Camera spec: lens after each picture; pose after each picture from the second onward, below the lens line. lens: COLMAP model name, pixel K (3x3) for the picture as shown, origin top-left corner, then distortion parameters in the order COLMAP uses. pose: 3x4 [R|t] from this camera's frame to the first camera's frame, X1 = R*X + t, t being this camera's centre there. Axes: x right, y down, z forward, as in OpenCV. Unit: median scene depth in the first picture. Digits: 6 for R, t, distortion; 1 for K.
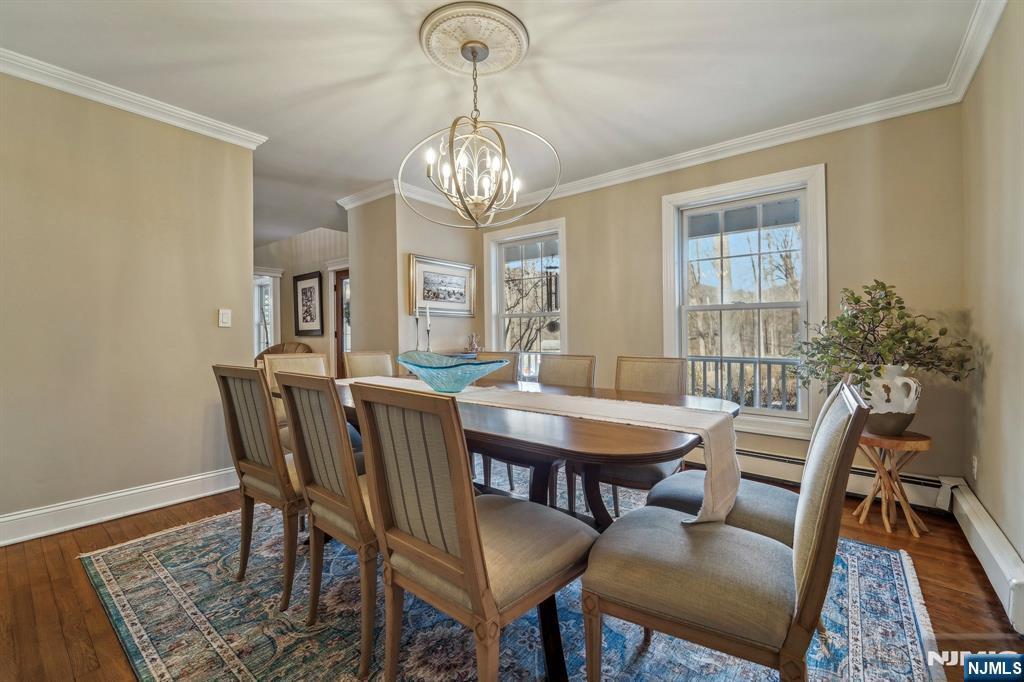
lens RADIAL K [[419.5, 0, 510.7], [0, 419.5, 337.2], [0, 0, 1]] dist [0.000703, 0.000032]
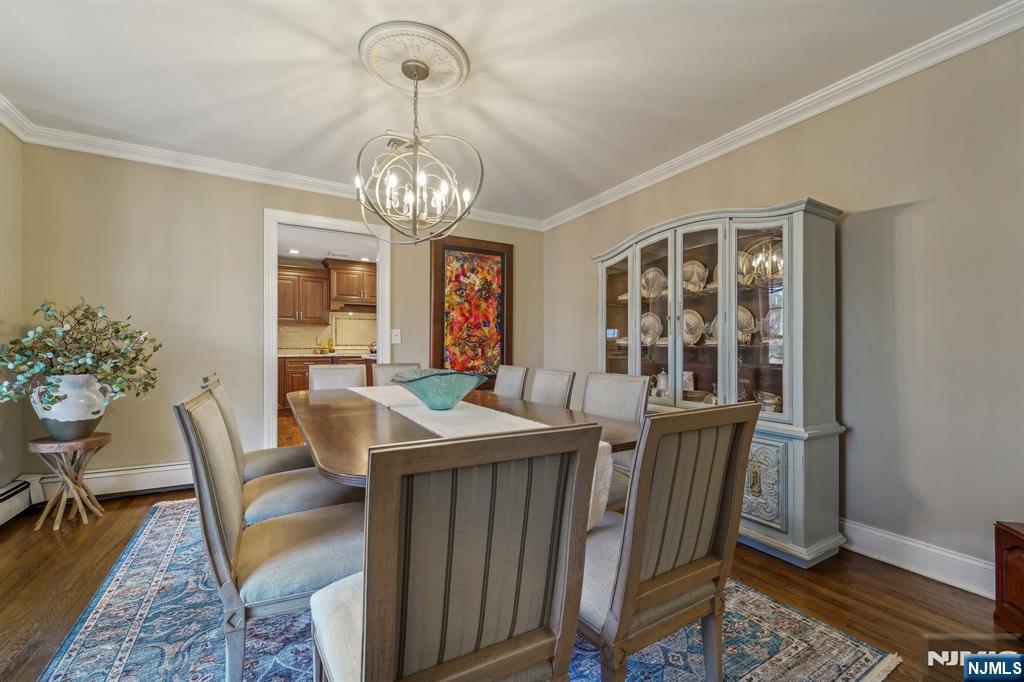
lens RADIAL K [[419.5, 0, 510.7], [0, 419.5, 337.2], [0, 0, 1]] dist [0.000703, 0.000032]
pose [[-0.937336, 0.007608, 0.348343, -0.652099], [0.008040, 0.999968, -0.000207, -0.028082], [-0.348334, 0.002607, -0.937367, 1.878646]]
